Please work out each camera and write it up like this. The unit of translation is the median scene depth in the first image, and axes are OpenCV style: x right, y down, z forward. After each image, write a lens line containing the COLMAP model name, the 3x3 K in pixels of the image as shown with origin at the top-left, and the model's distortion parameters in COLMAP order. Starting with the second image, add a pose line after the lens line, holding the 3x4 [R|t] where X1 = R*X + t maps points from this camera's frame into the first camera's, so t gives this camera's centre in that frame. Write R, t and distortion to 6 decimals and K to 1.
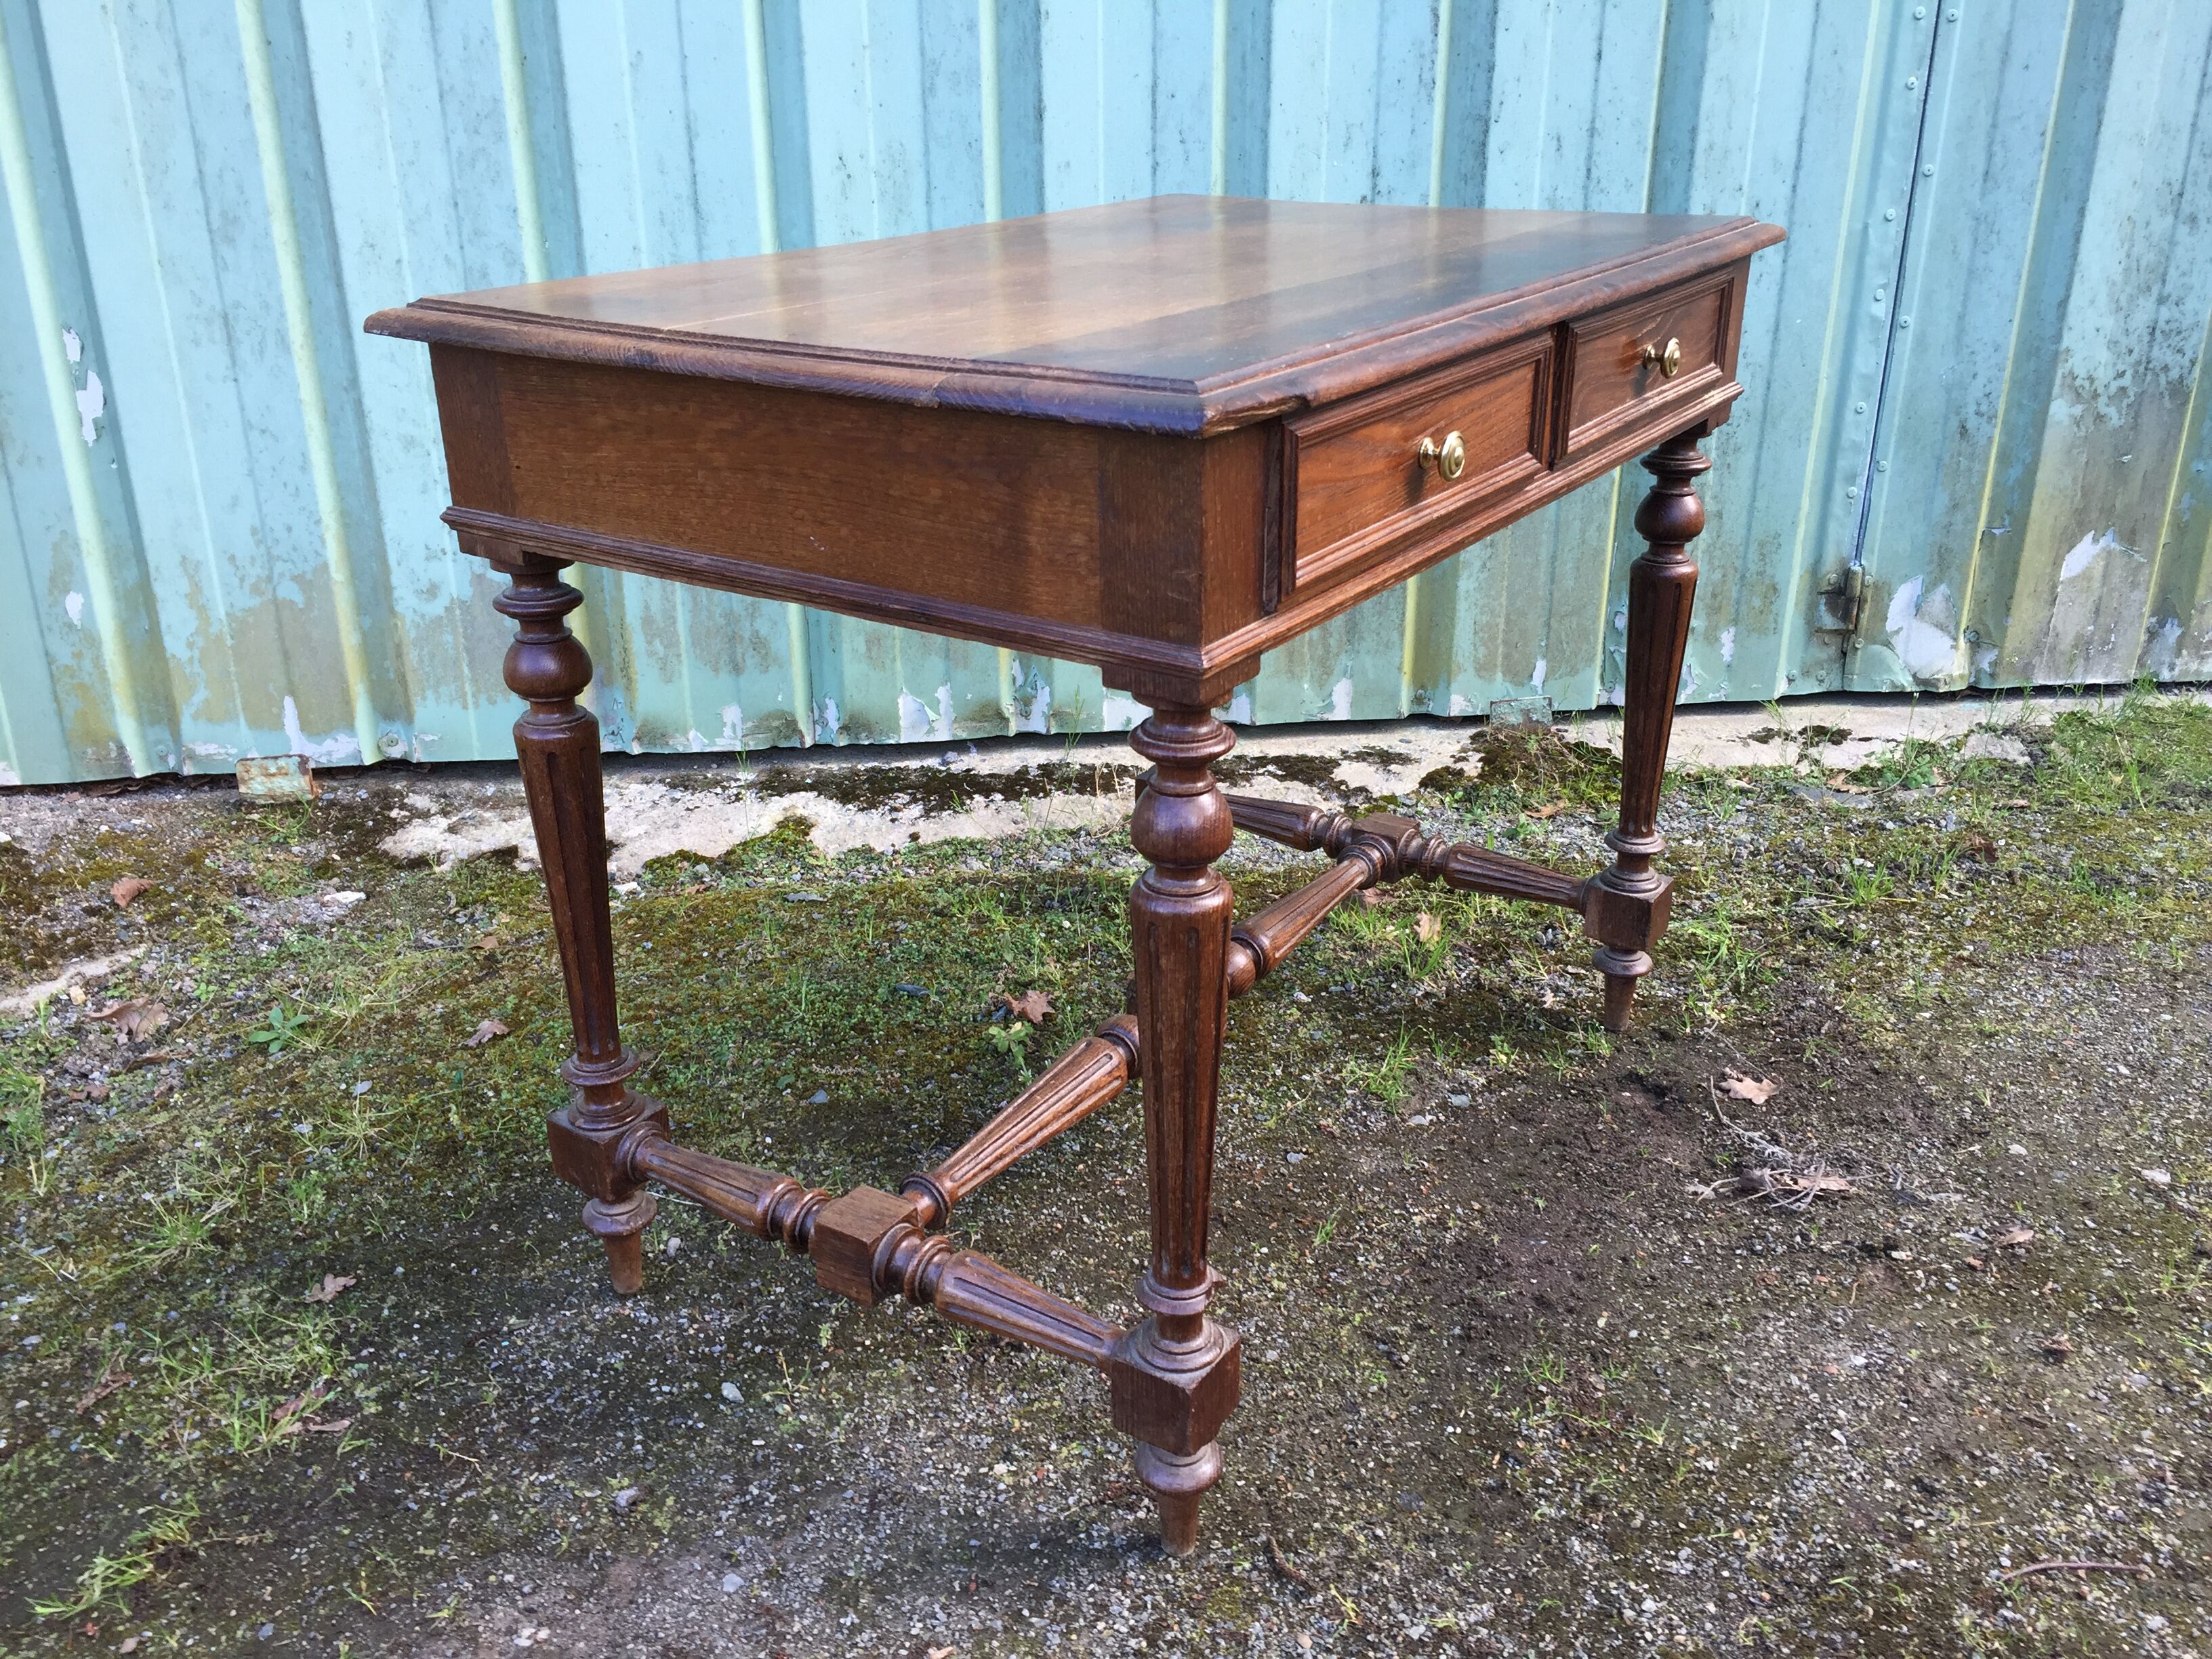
lens RADIAL K [[1863.9, 0, 1113.9], [0, 1863.9, 845.1], [0, 0, 1]] dist [0.080568, -0.109107]
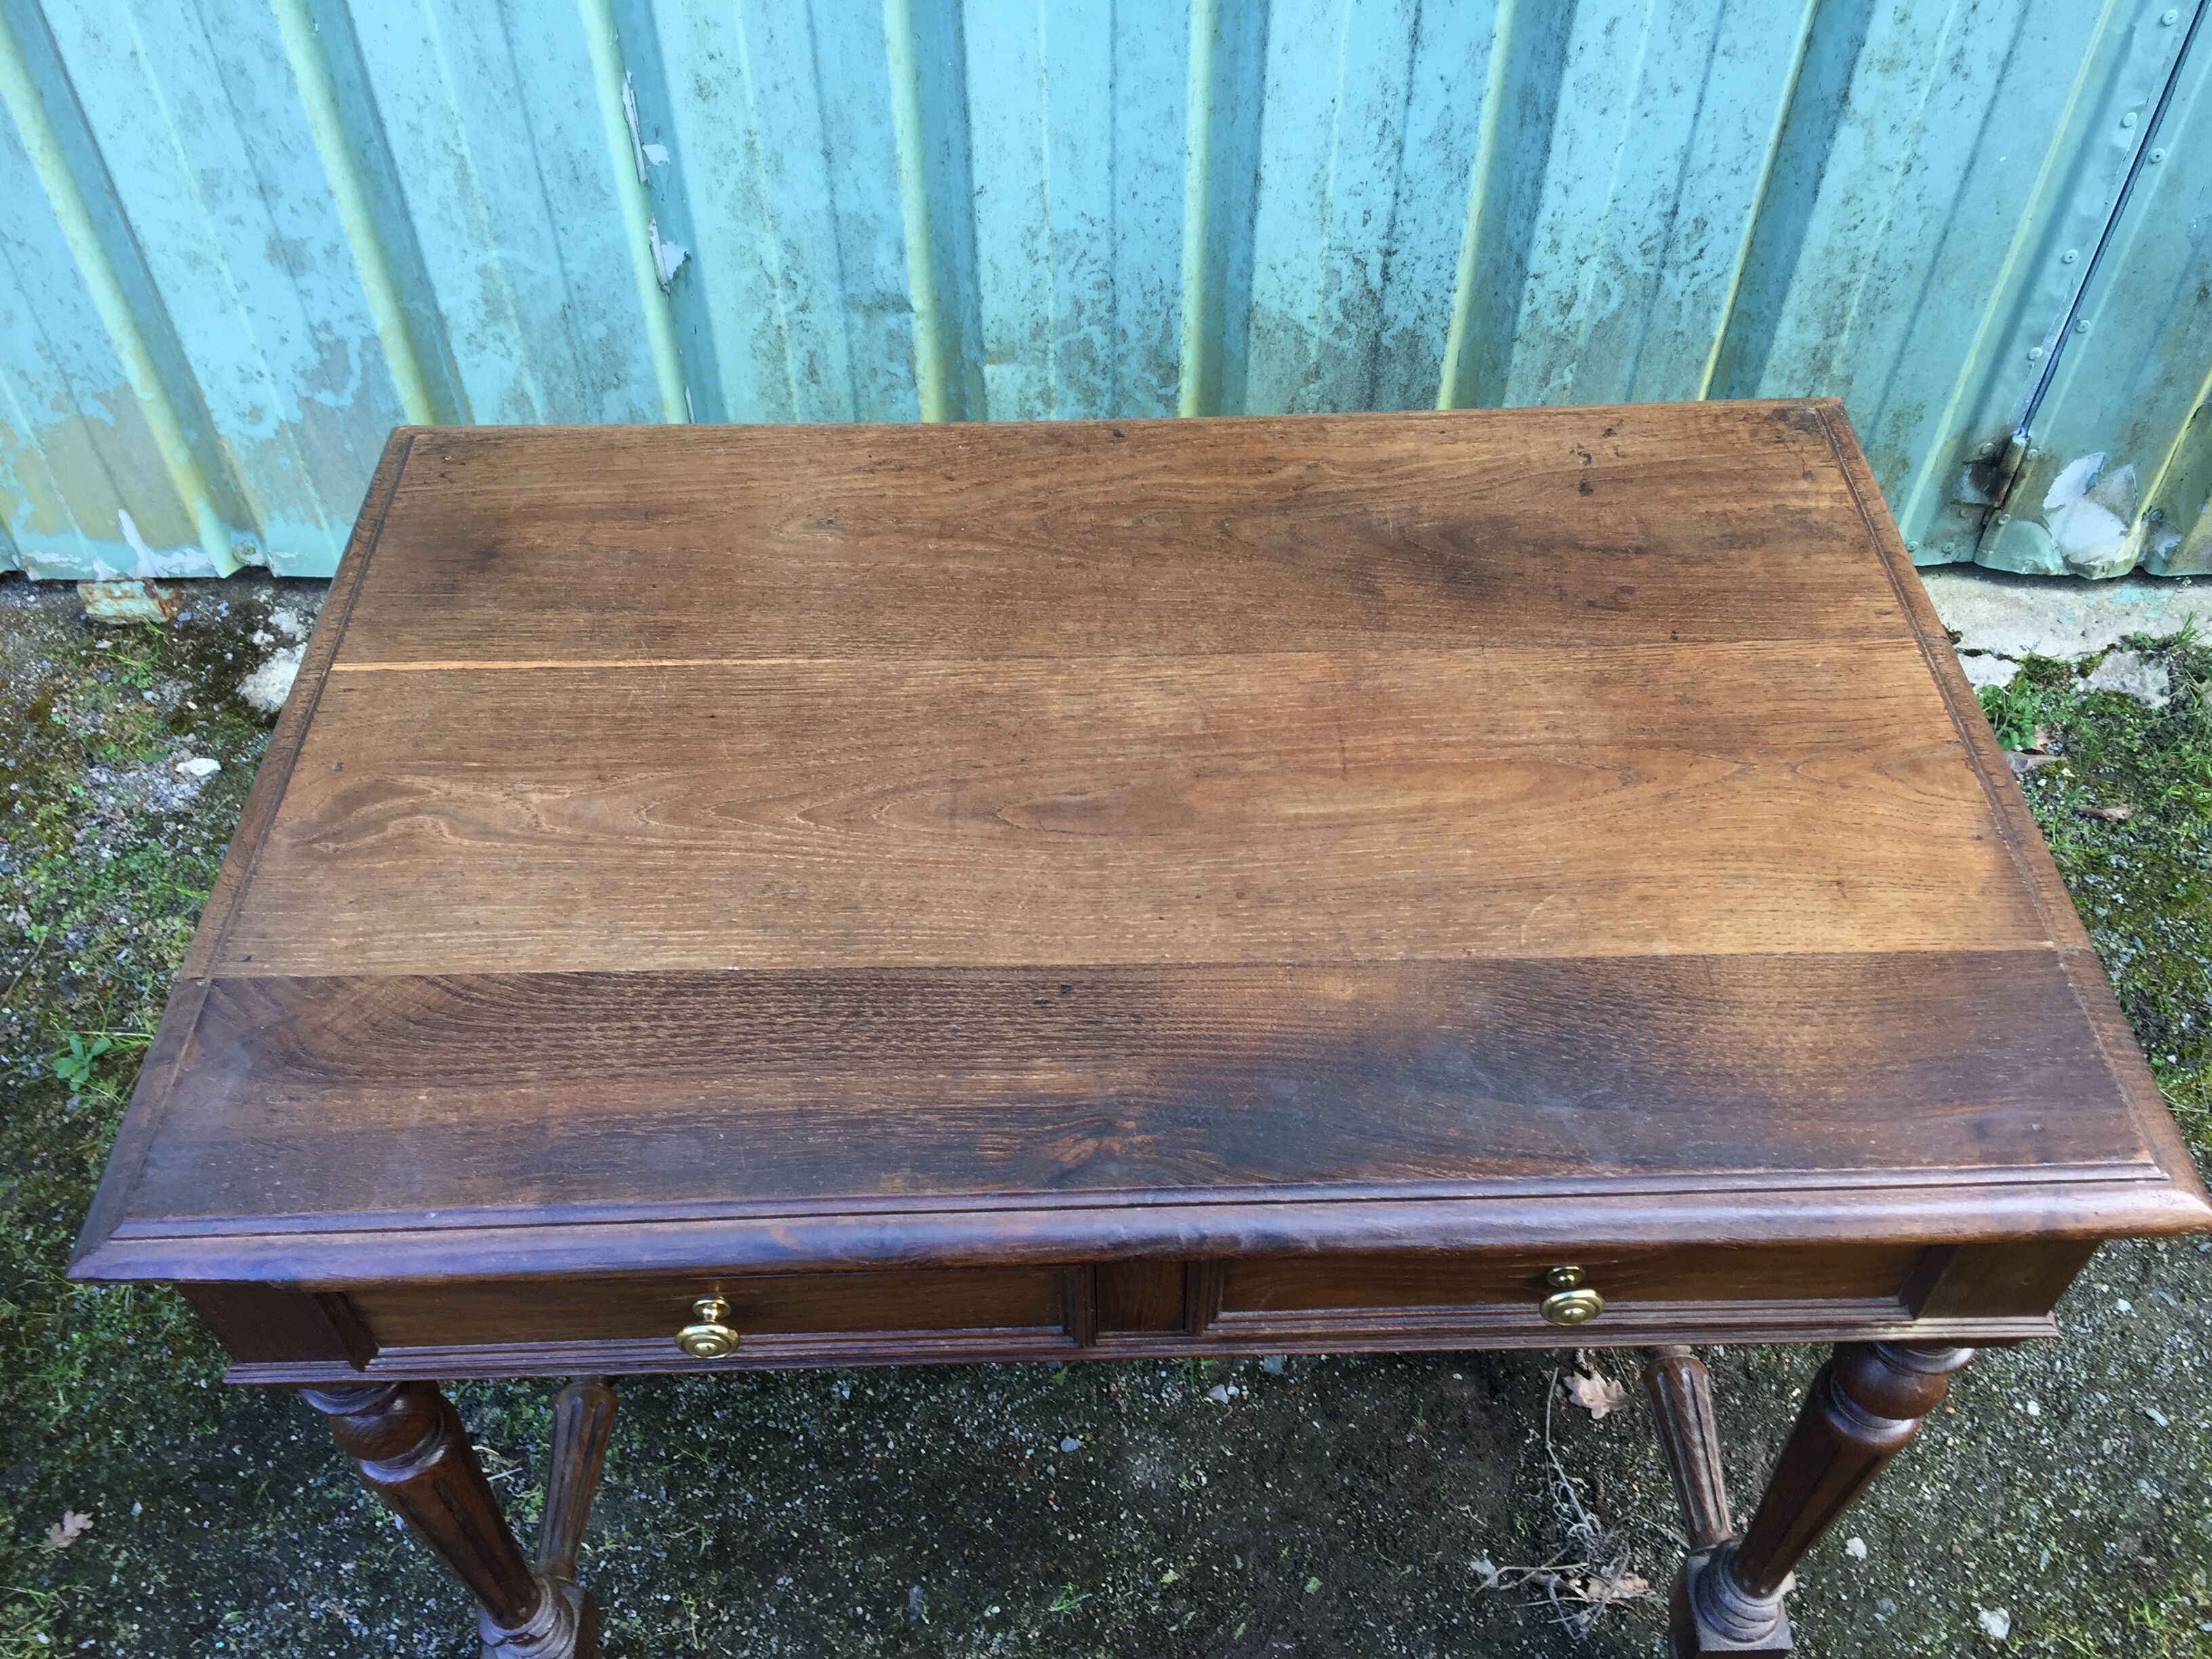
lens RADIAL K [[1862.6, 0, 1115.9], [0, 1862.6, 859.2], [0, 0, 1]] dist [0.082102, -0.116204]
pose [[0.991675, 0.099676, -0.081520, 0.148252], [-0.055711, 0.902884, 0.426260, -0.441831], [0.116091, -0.418169, 0.900920, 0.250301]]
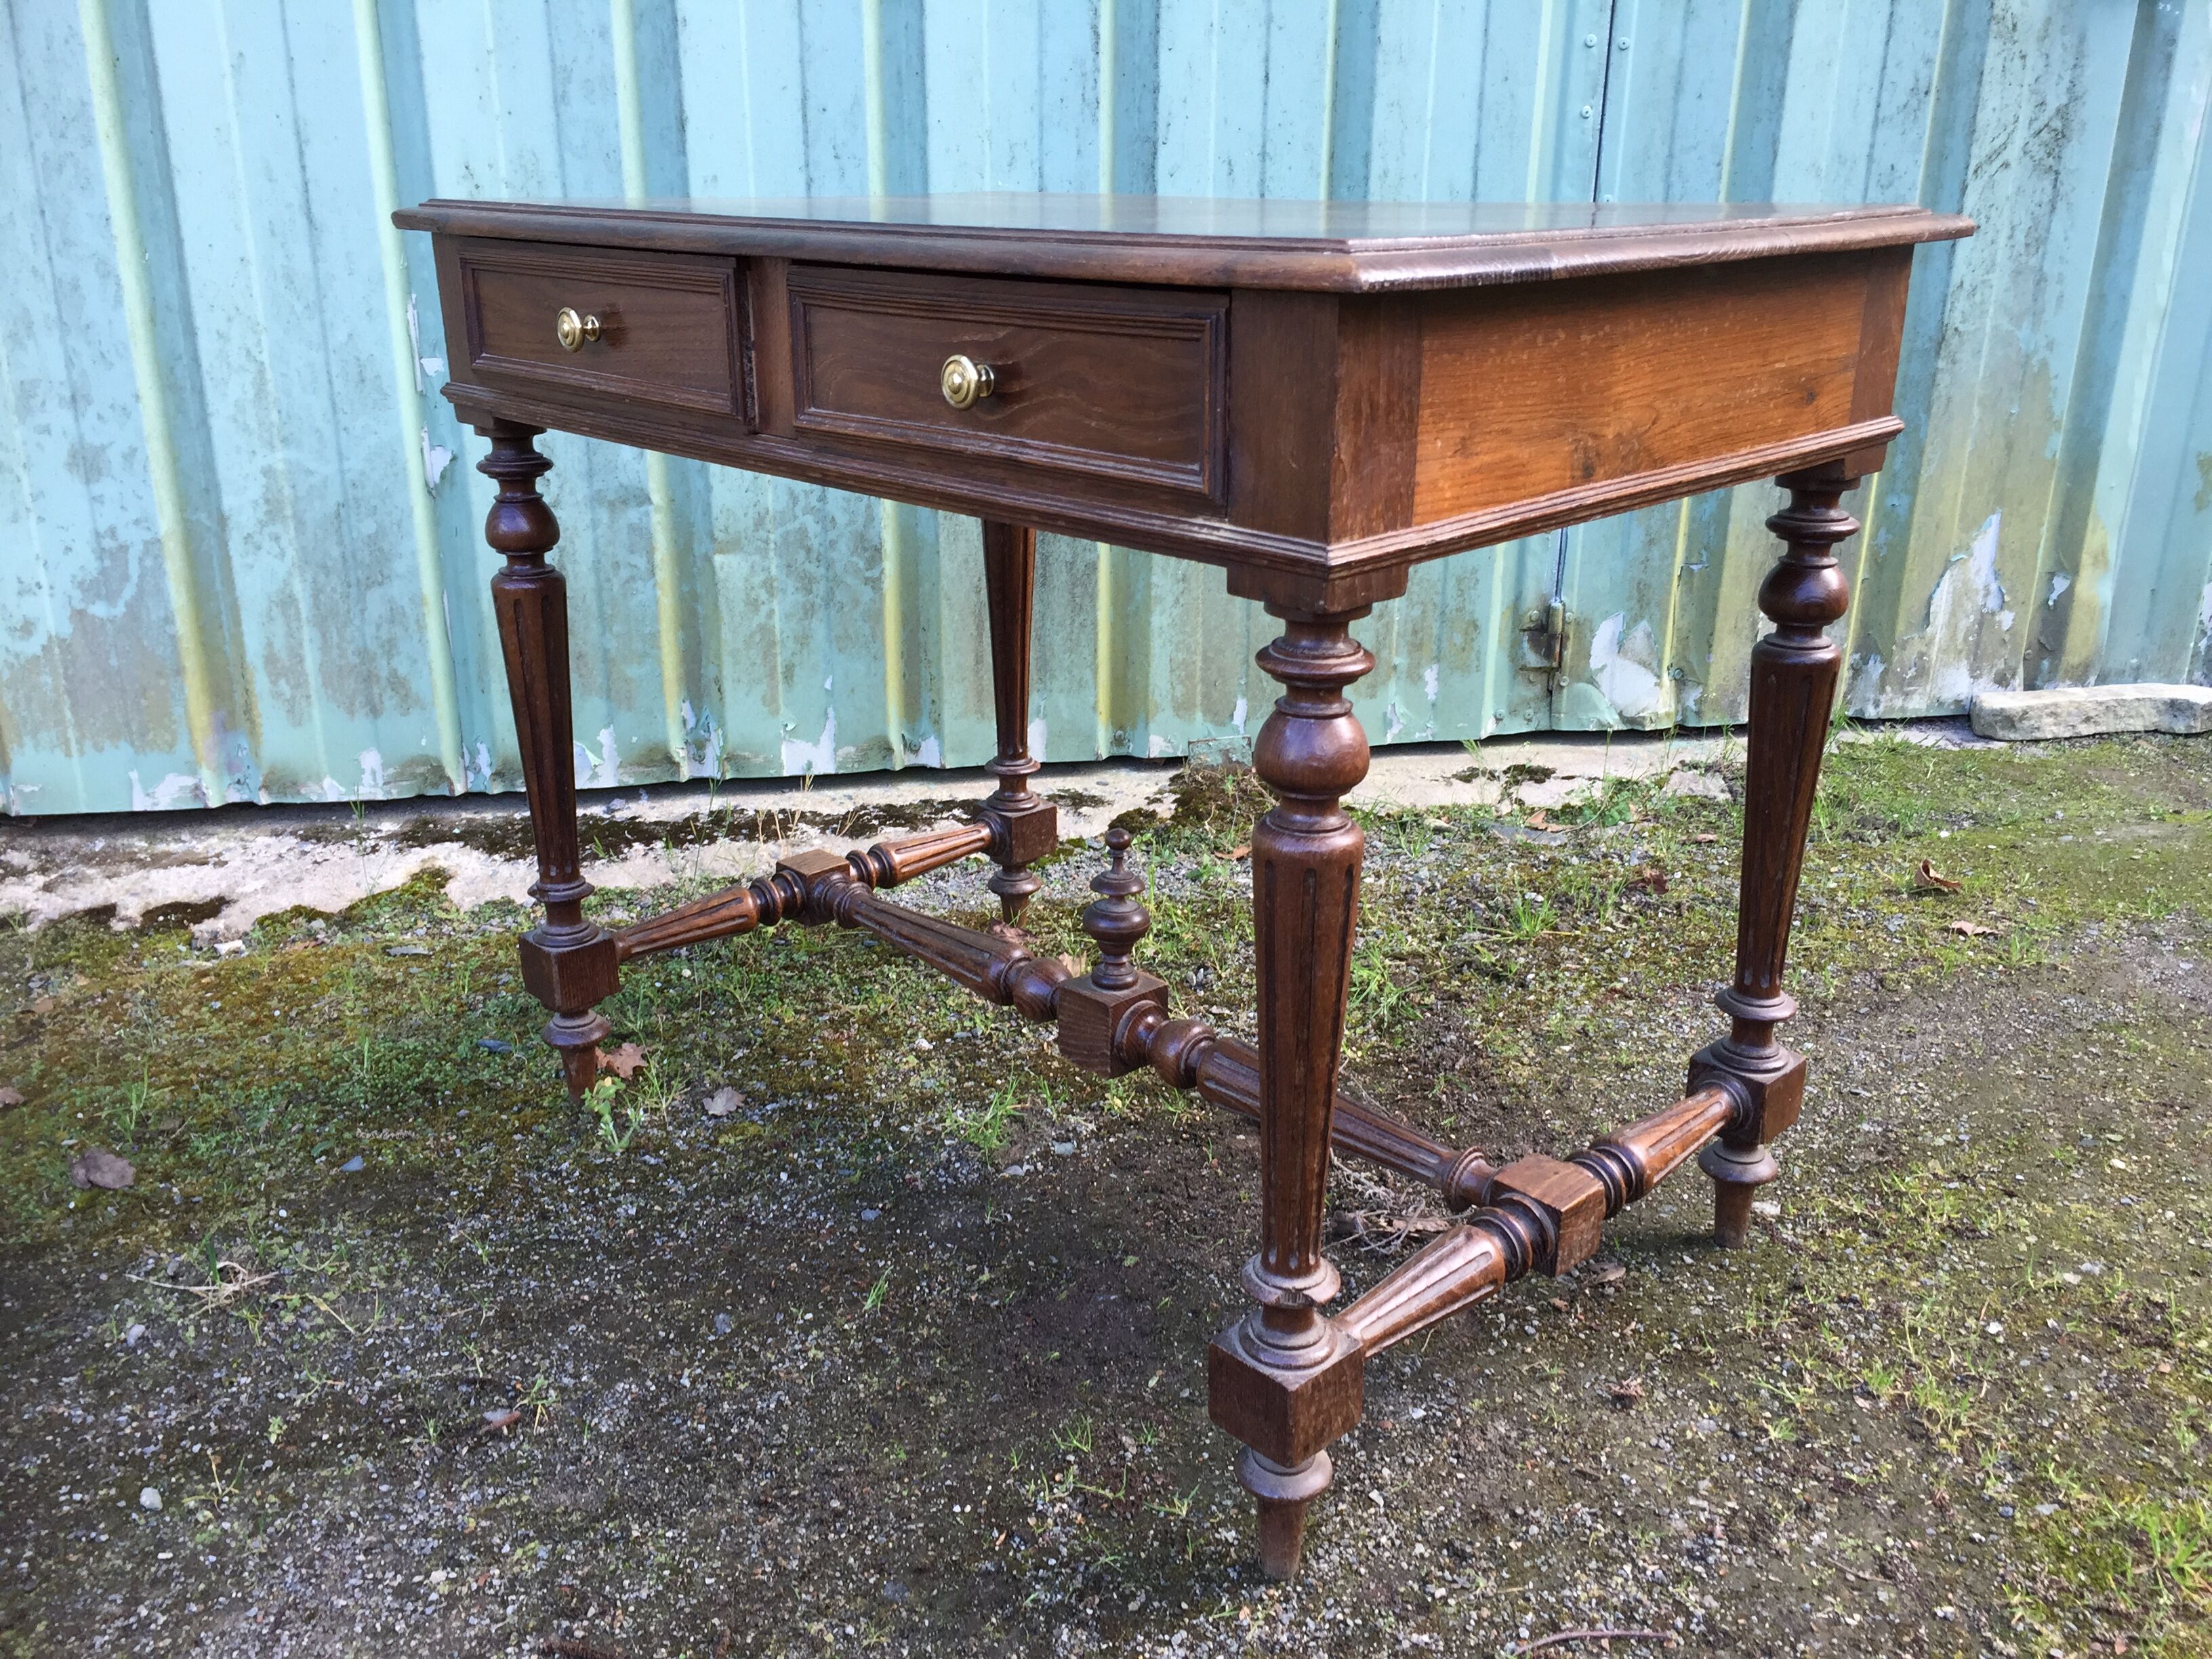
lens RADIAL K [[1870.5, 0, 1111.3], [0, 1870.5, 833.0], [0, 0, 1]] dist [0.079715, -0.108569]
pose [[0.997774, -0.012489, 0.065507, 0.139300], [0.015627, 0.998744, -0.047614, 0.022759], [-0.064831, 0.048532, 0.996715, 0.056084]]
